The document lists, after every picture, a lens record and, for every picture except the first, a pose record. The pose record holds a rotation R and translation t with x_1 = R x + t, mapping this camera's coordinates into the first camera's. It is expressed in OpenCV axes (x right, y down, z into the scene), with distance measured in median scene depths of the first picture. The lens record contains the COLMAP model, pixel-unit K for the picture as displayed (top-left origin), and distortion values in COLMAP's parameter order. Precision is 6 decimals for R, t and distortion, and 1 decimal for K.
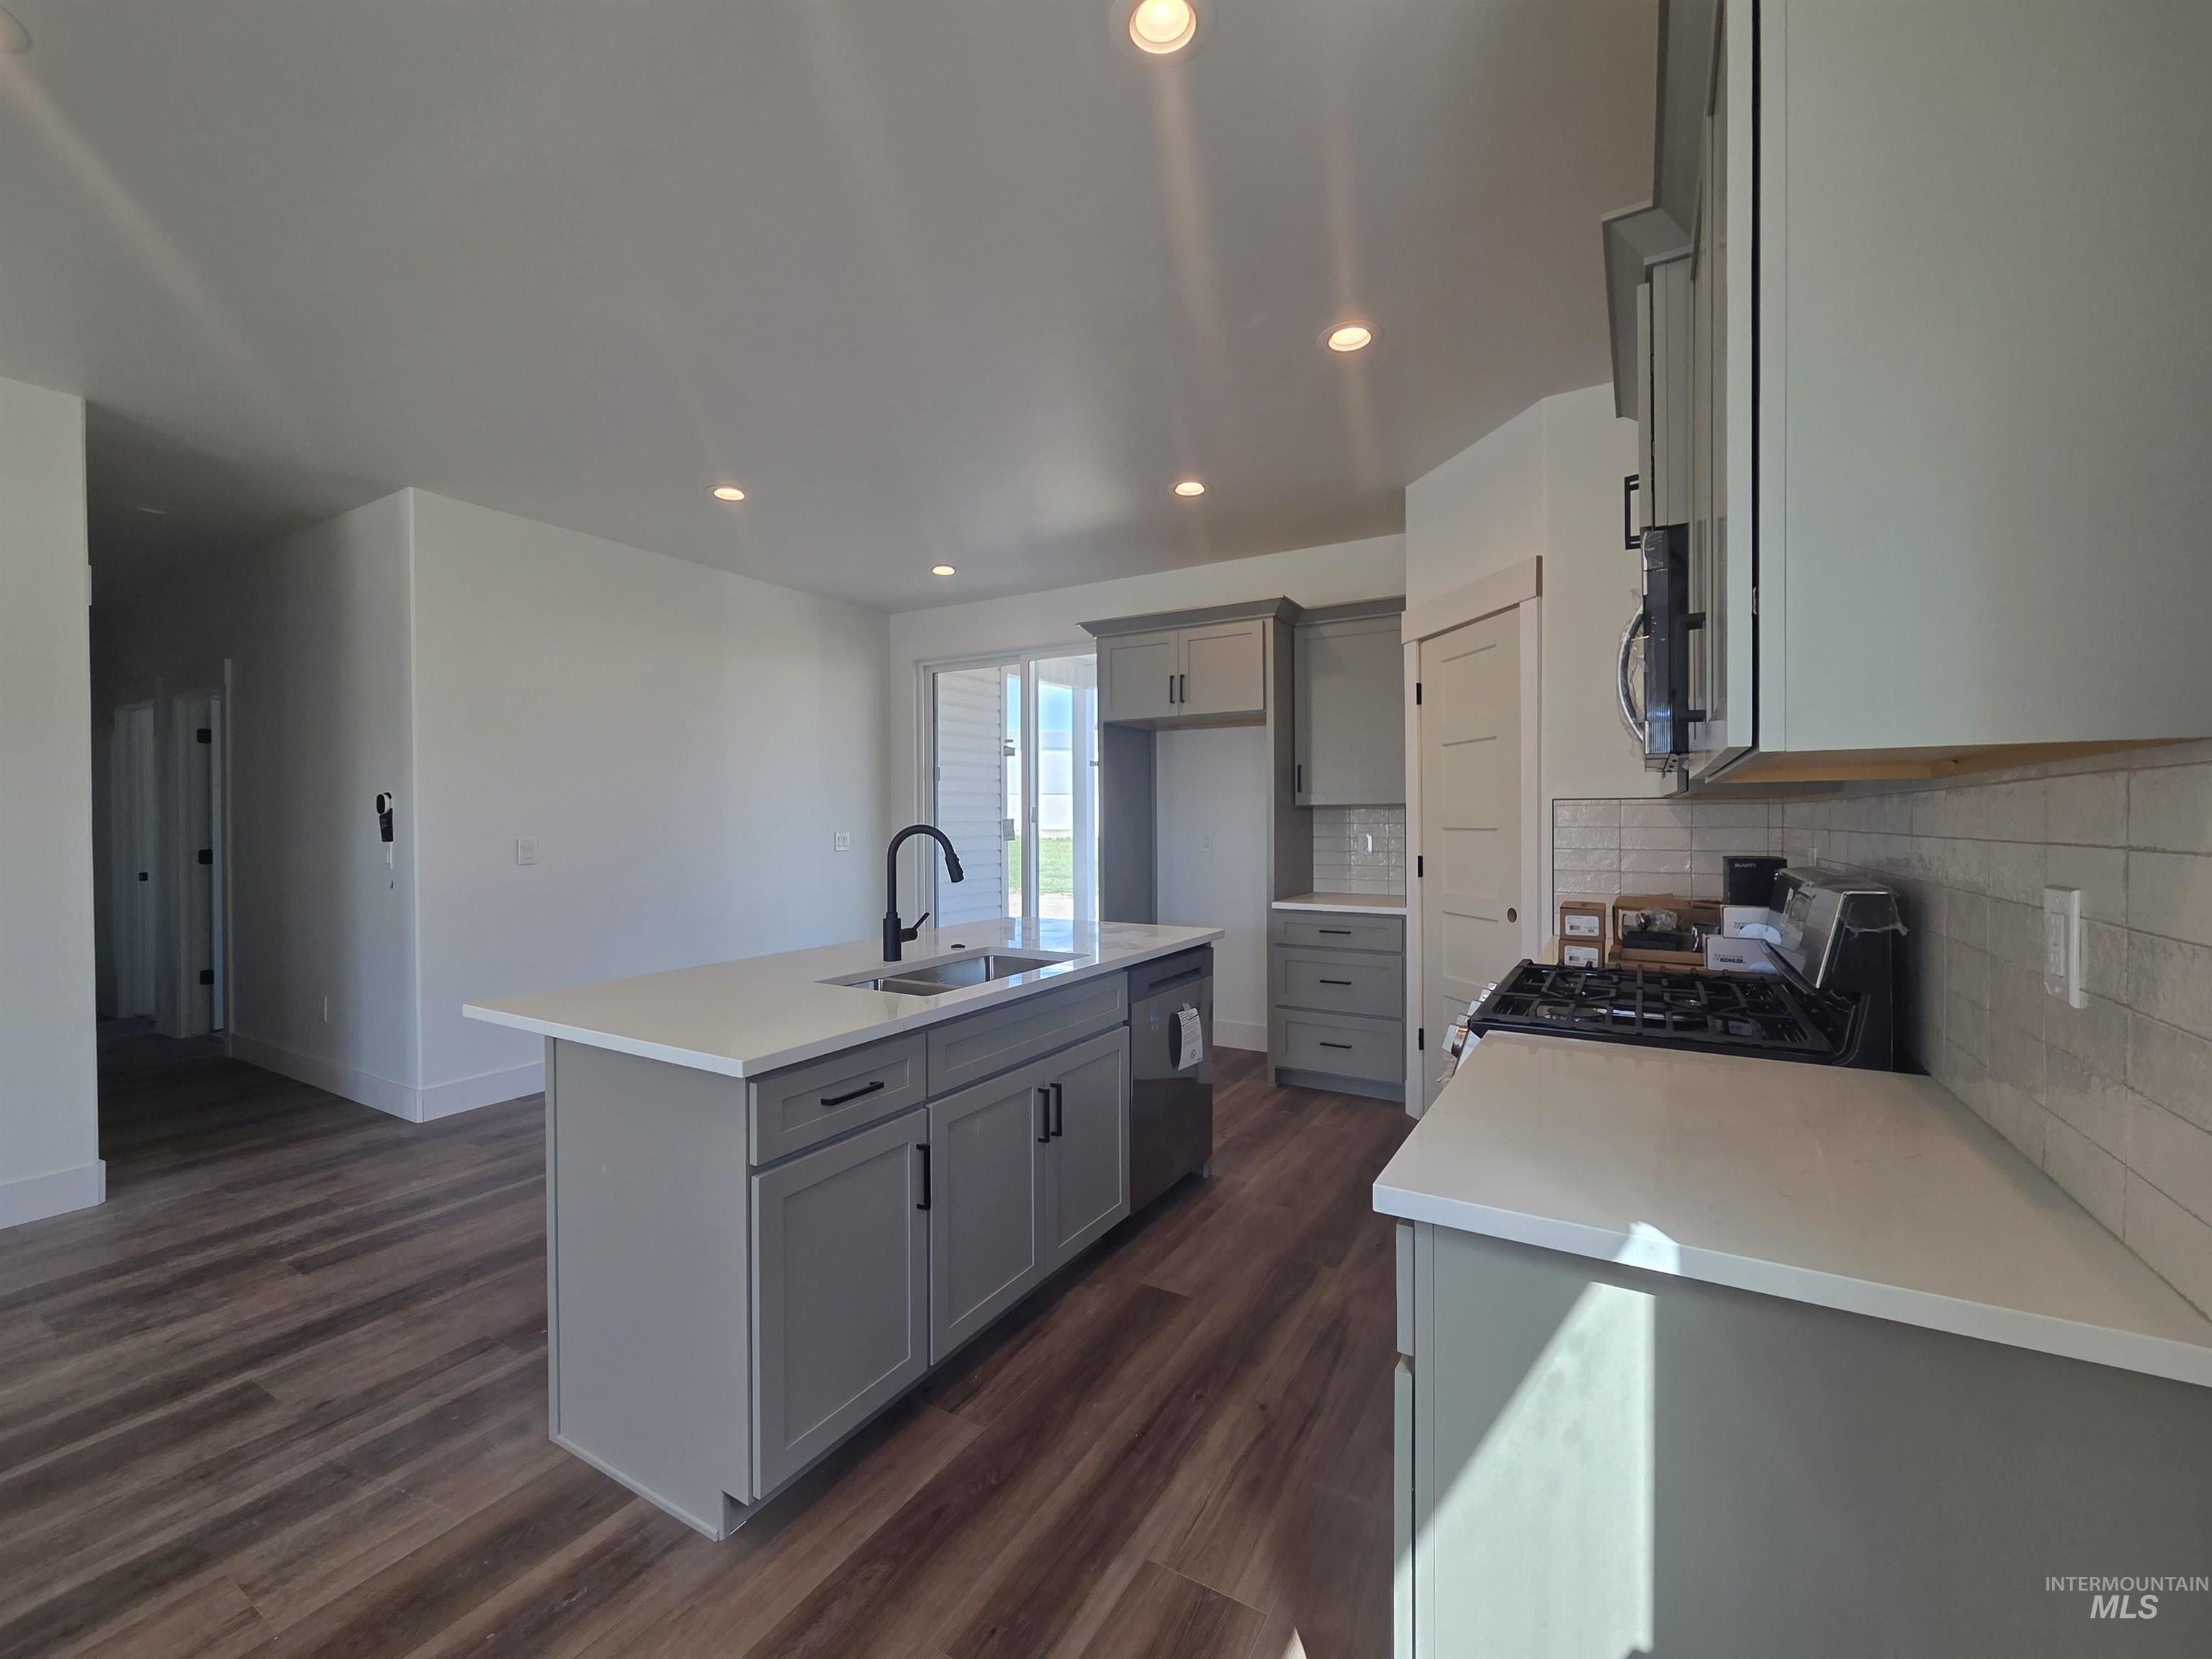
lens RADIAL K [[912.1, 0, 1095.2], [0, 912.1, 827.5], [0, 0, 1]] dist [0.008217, 0.000505]
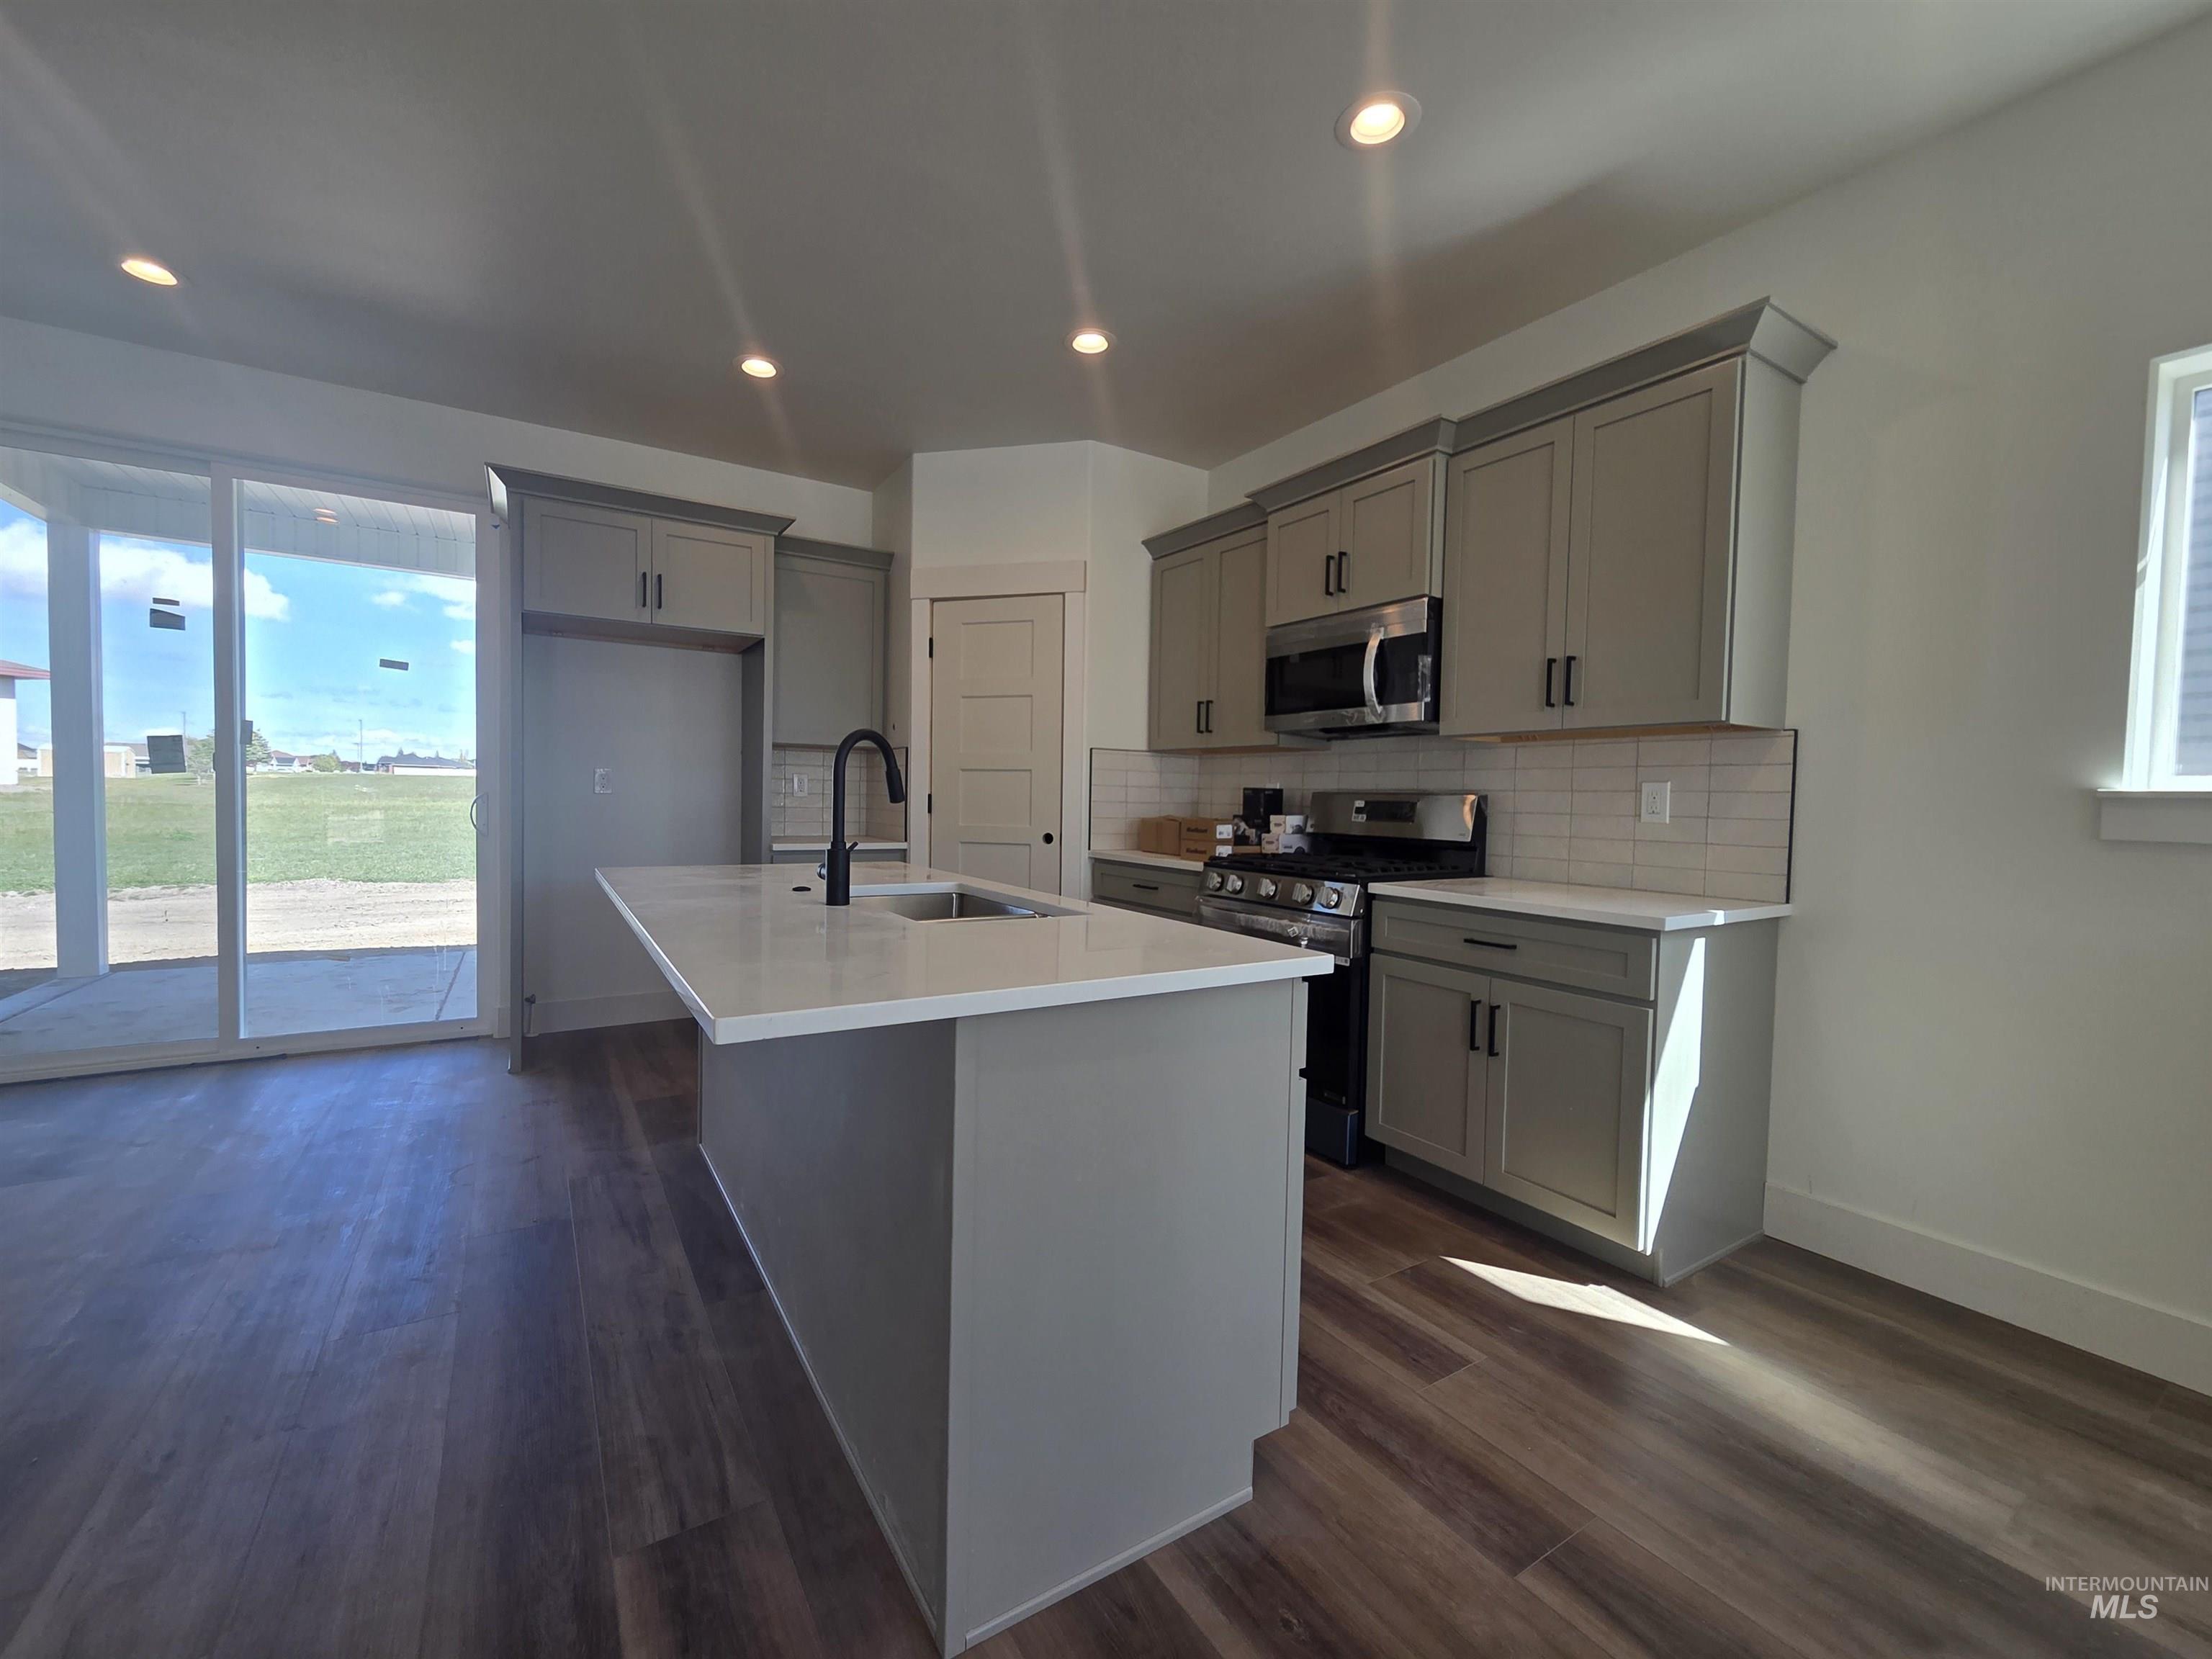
lens RADIAL K [[902.4, 0, 1093.2], [0, 902.4, 826.6], [0, 0, 1]] dist [-0.000477, 0.000297]
pose [[0.453266, -0.017883, 0.891196, -1.043380], [-0.015675, 0.999484, 0.028028, 0.072539], [-0.891238, -0.026674, 0.452752, 0.617837]]
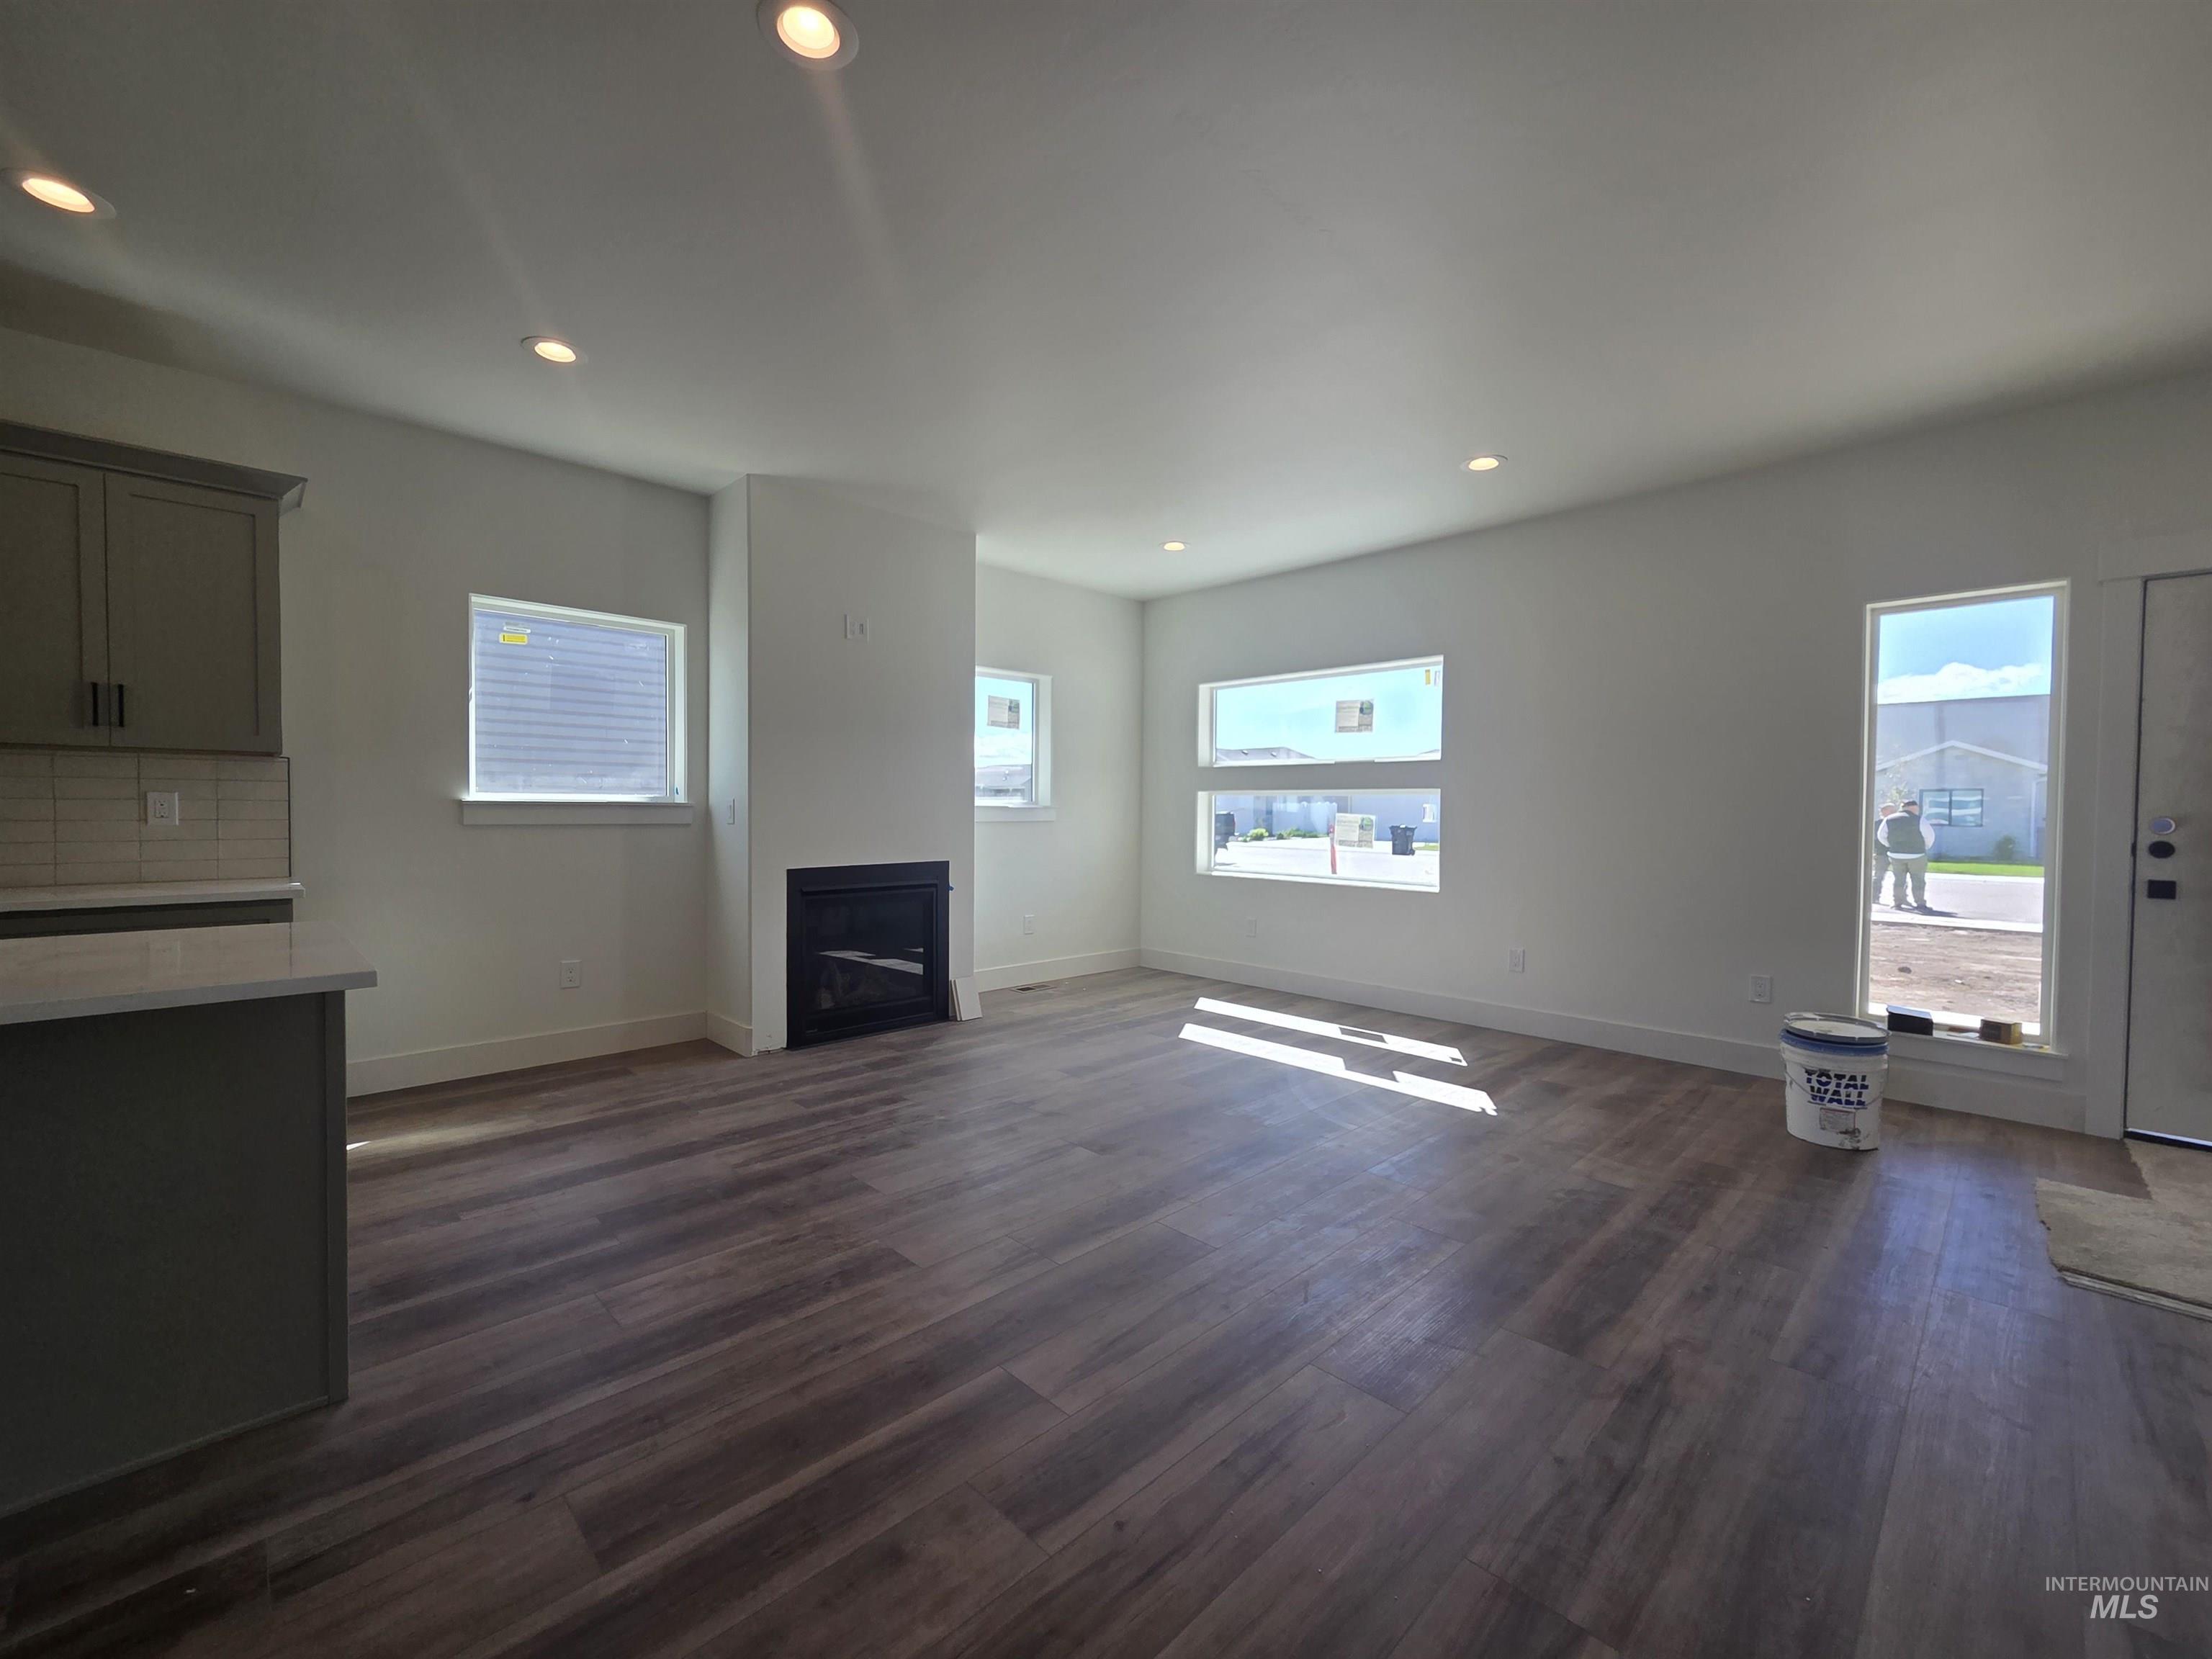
lens RADIAL K [[912.1, 0, 1095.2], [0, 912.1, 827.5], [0, 0, 1]] dist [0.008217, 0.000505]
pose [[-0.965945, -0.011954, 0.258471, -1.518194], [-0.004500, 0.999557, 0.029414, 0.039391], [-0.258708, 0.027249, -0.965571, 1.637584]]
